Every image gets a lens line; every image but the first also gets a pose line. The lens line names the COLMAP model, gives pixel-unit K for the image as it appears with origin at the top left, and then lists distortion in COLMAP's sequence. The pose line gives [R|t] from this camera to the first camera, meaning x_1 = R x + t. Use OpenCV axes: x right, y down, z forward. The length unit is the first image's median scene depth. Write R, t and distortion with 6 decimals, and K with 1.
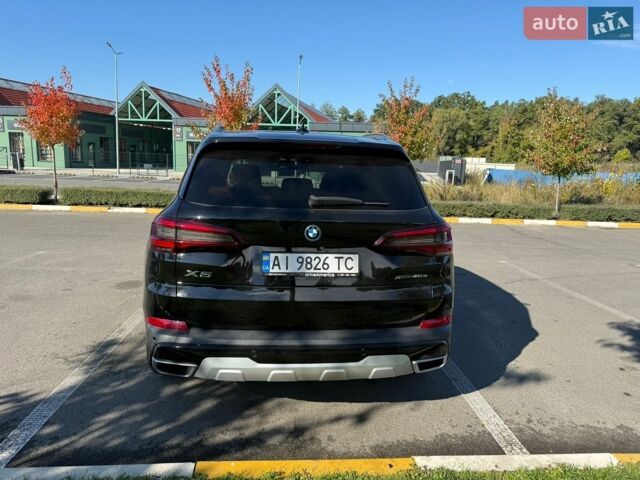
lens RADIAL K [[455.2, 0, 321.3], [0, 455.2, 240.4], [0, 0, 1]] dist [0.043439, -0.051156]
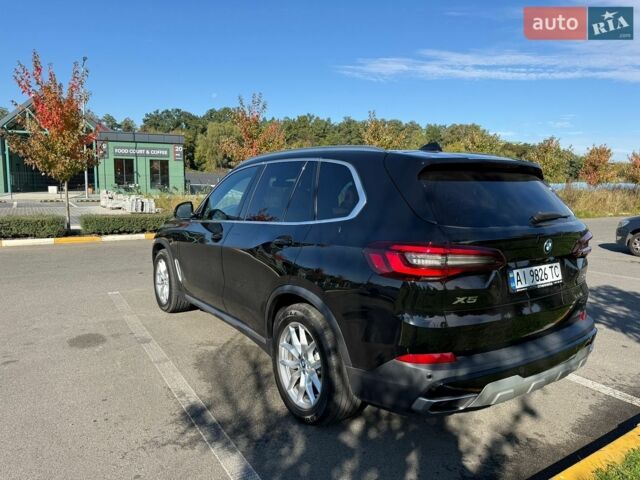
lens RADIAL K [[455.2, 0, 321.3], [0, 455.2, 240.4], [0, 0, 1]] dist [0.043439, -0.051156]
pose [[0.875929, -0.080575, 0.475663, -0.674703], [0.092805, 0.995682, -0.002236, -0.052766], [-0.473429, 0.046103, 0.879625, 0.197444]]
